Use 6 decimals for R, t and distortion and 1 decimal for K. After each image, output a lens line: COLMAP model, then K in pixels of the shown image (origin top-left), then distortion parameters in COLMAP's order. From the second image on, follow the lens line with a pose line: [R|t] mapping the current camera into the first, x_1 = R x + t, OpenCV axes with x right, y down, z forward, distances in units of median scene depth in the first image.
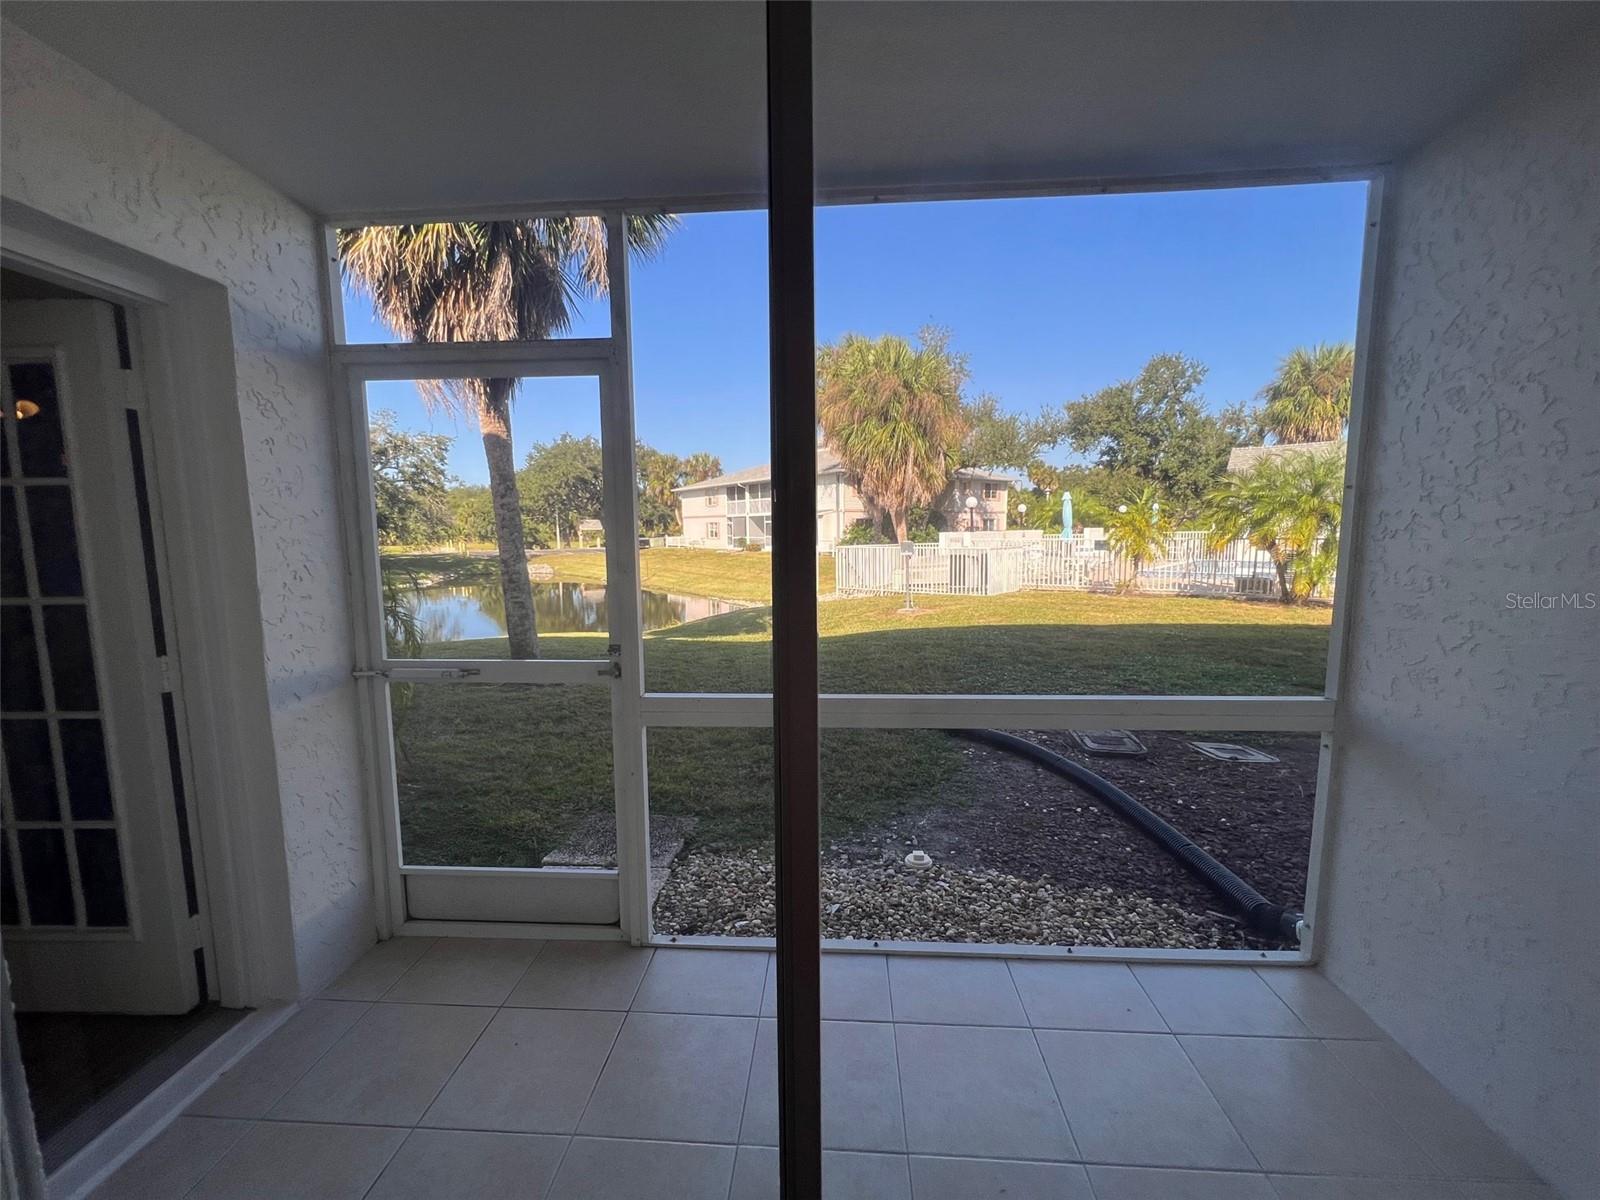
lens RADIAL K [[639.3, 0, 800.6], [0, 639.3, 602.6], [0, 0, 1]] dist [-0.001478, 0.000215]
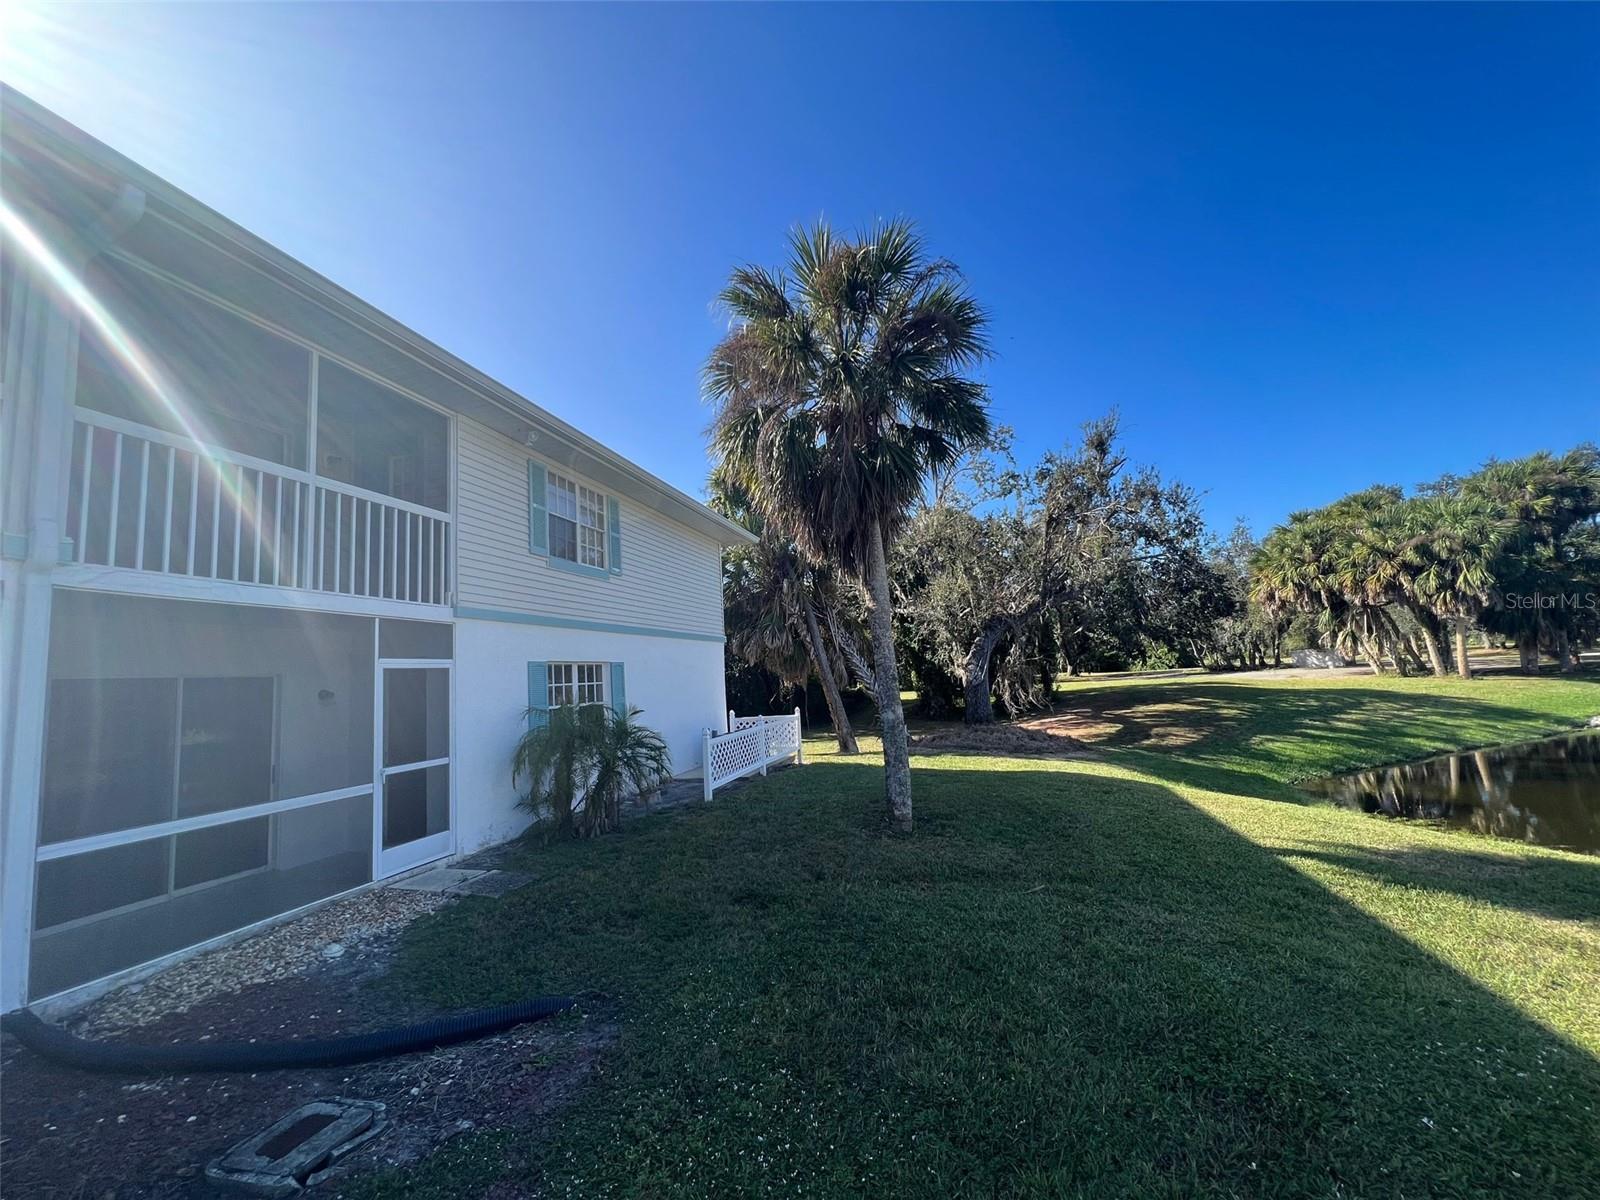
lens RADIAL K [[639.3, 0, 800.6], [0, 639.3, 602.6], [0, 0, 1]] dist [-0.001478, 0.000215]
pose [[-0.202179, -0.093985, -0.974828, 0.137329], [-0.041400, 0.995315, -0.087374, -0.029871], [0.978473, 0.022693, -0.205123, 0.215864]]
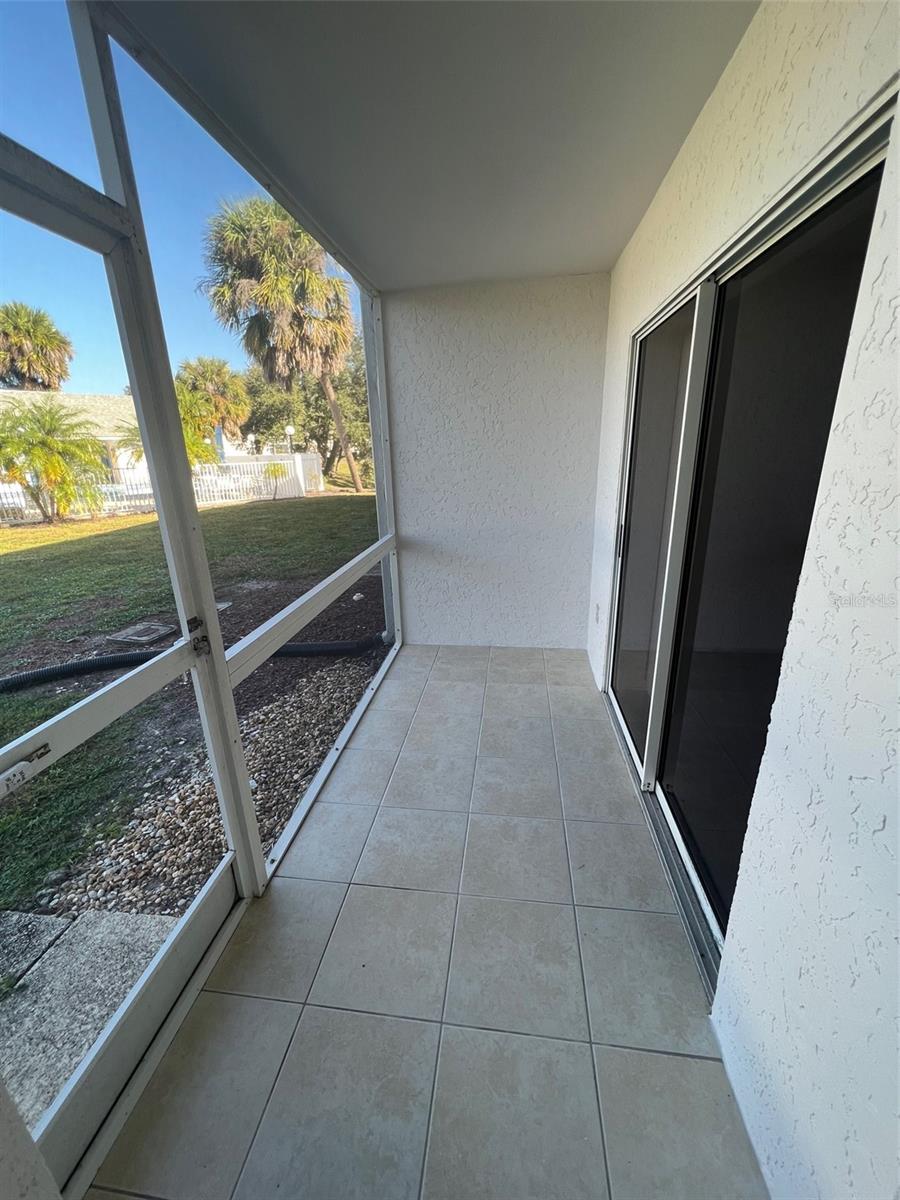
lens RADIAL K [[479.5, 0, 448.3], [0, 479.5, 600.8], [0, 0, 1]] dist [-0.001478, 0.000215]
pose [[0.075421, -0.302176, 0.950264, -0.054840], [0.142366, 0.946479, 0.289673, -0.005916], [-0.986936, 0.113438, 0.114404, 0.037317]]
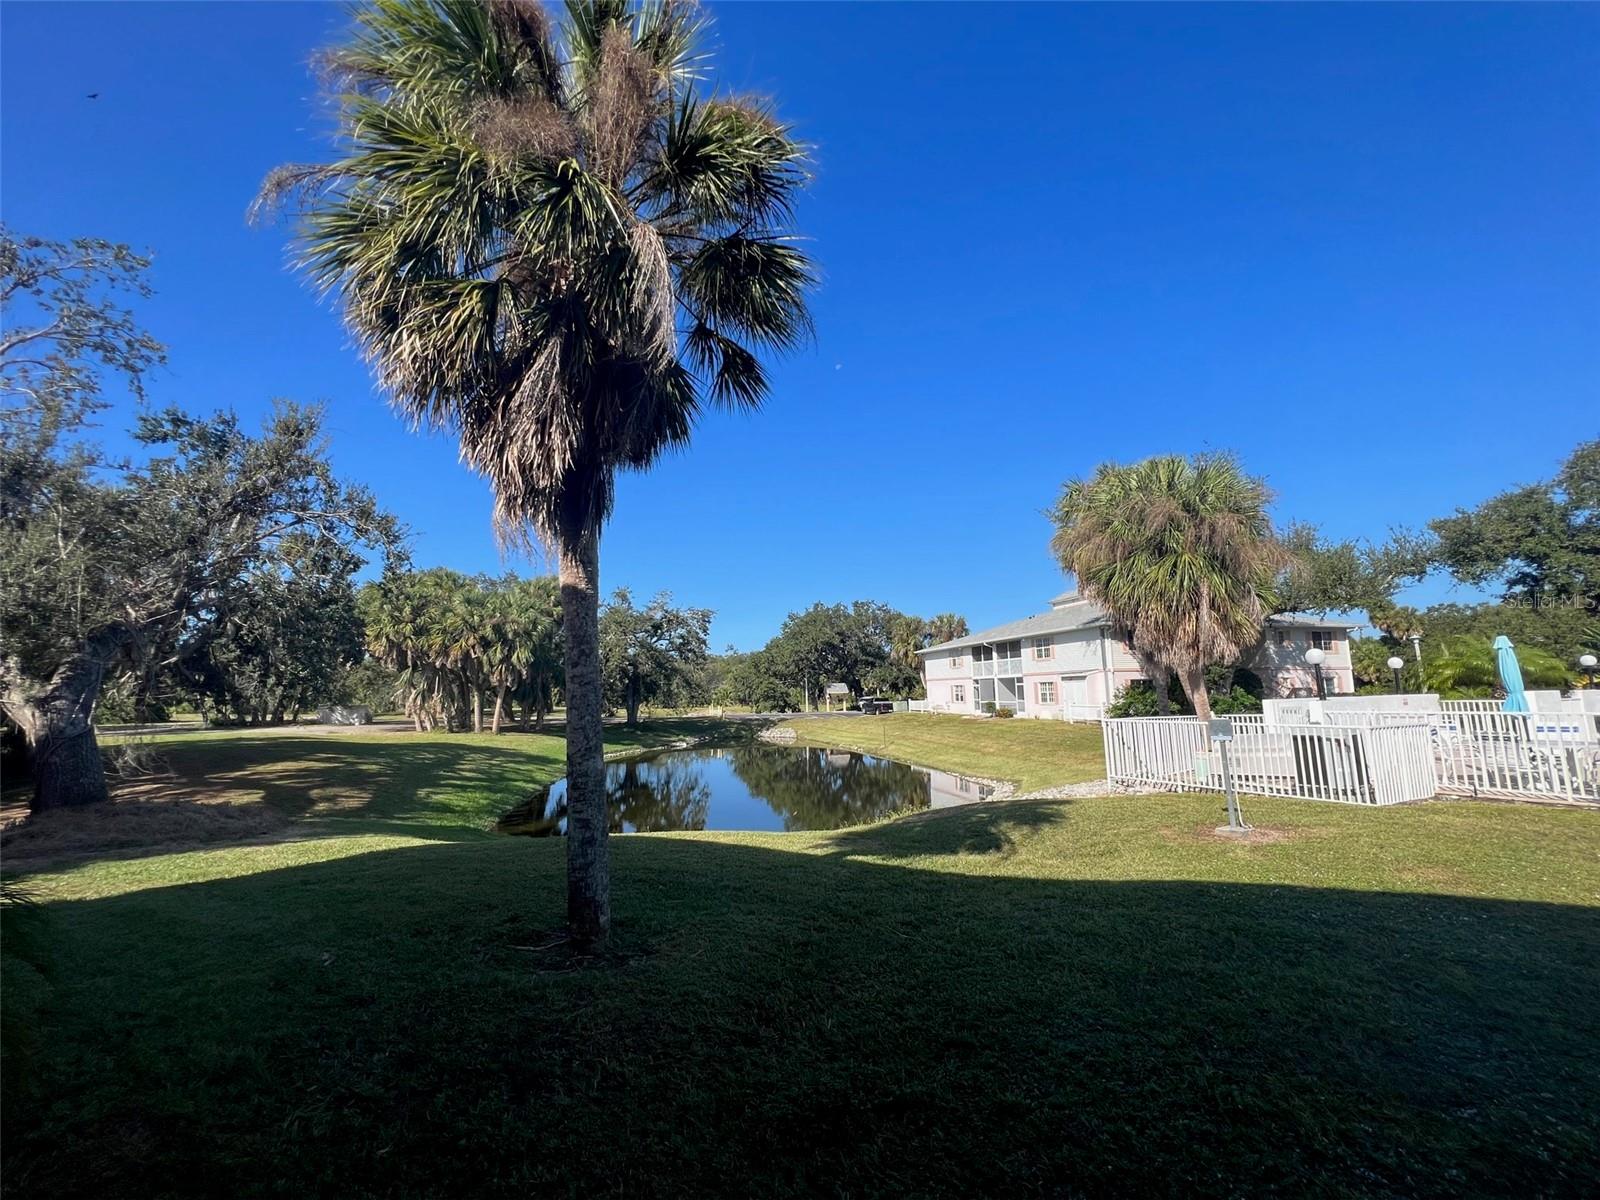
lens RADIAL K [[639.3, 0, 800.6], [0, 639.3, 602.6], [0, 0, 1]] dist [-0.001478, 0.000215]
pose [[0.925605, -0.057610, -0.374081, 0.008221], [-0.037437, 0.969567, -0.241949, -0.013667], [0.376635, 0.237953, 0.895279, 0.084870]]
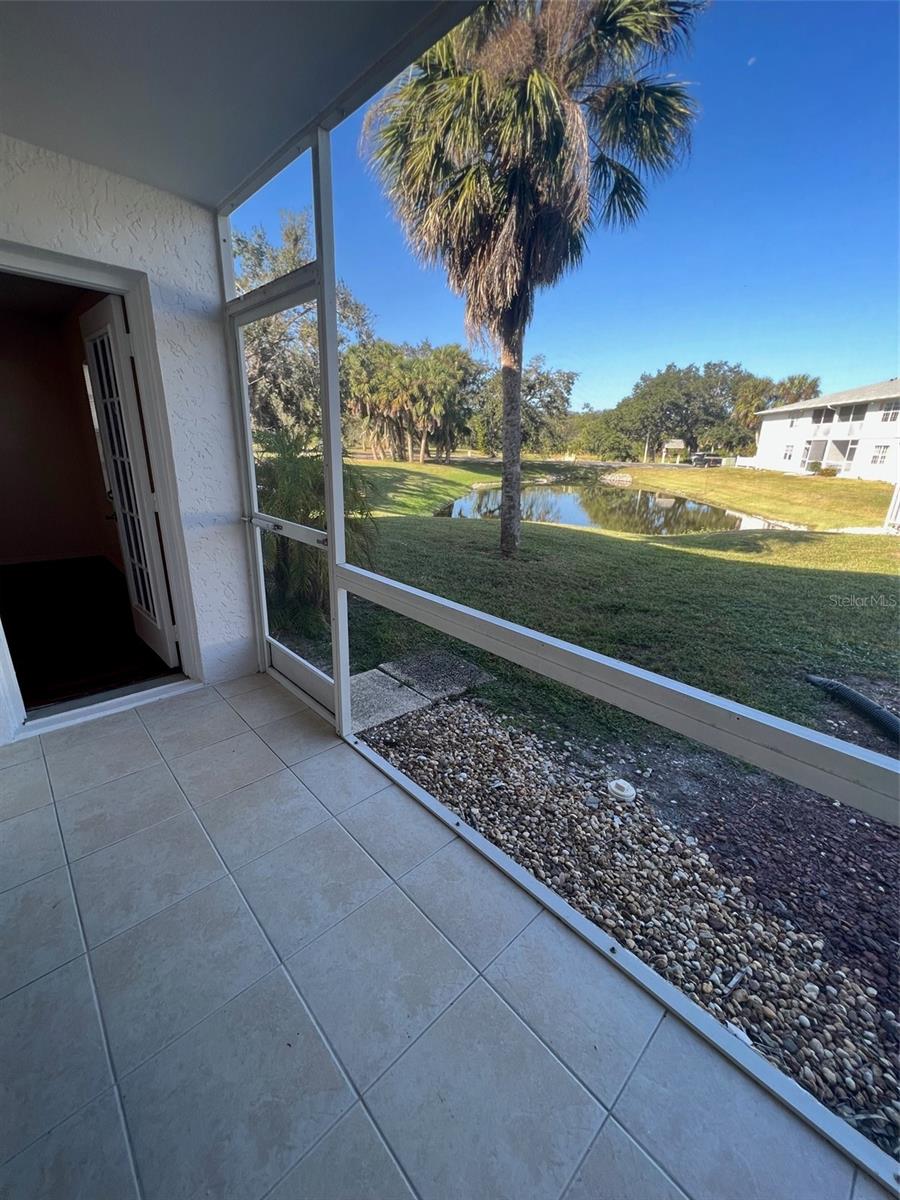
lens RADIAL K [[479.5, 0, 448.3], [0, 479.5, 600.8], [0, 0, 1]] dist [-0.001478, 0.000215]
pose [[0.726906, 0.244350, -0.641794, 0.036095], [-0.114224, 0.964559, 0.237864, -0.002657], [0.677170, -0.099596, 0.729055, 0.027175]]
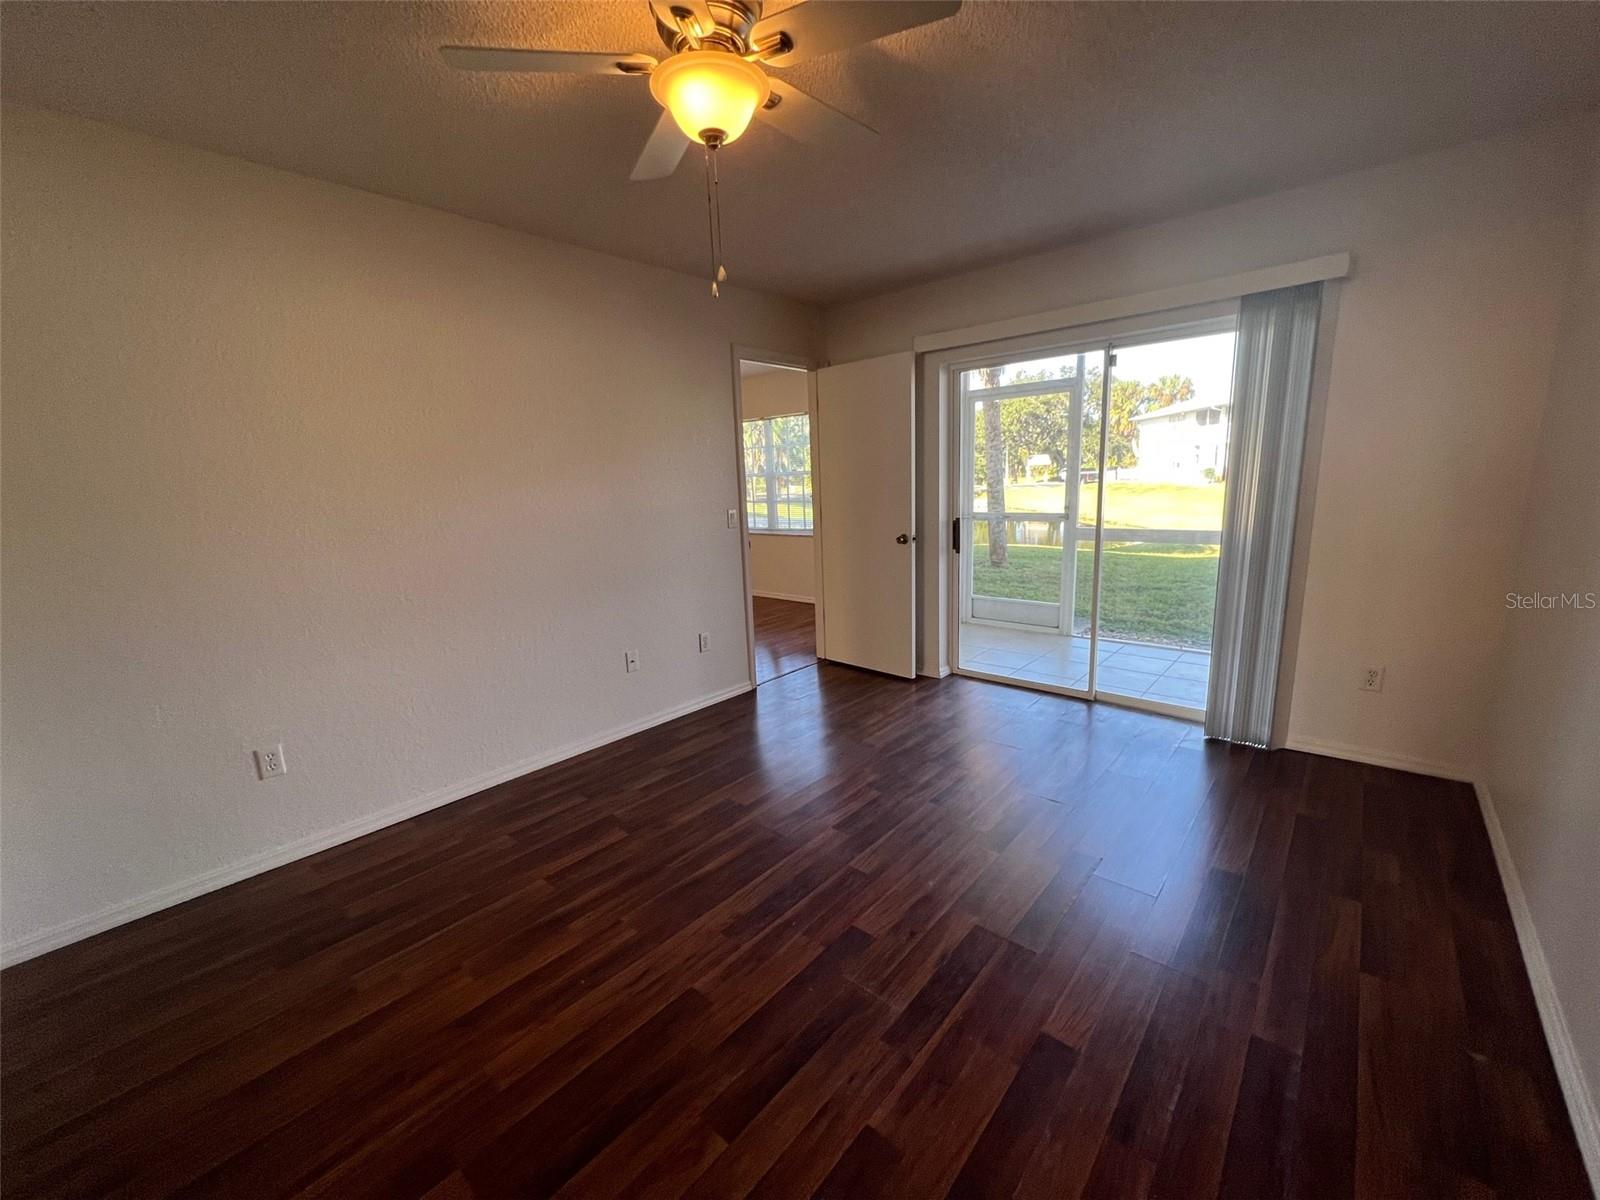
lens RADIAL K [[639.3, 0, 800.6], [0, 639.3, 602.6], [0, 0, 1]] dist [-0.001478, 0.000215]
pose [[0.787829, 0.097867, -0.608069, 0.026525], [-0.038217, 0.993160, 0.110331, 0.012682], [0.614707, -0.063683, 0.786180, -0.096824]]
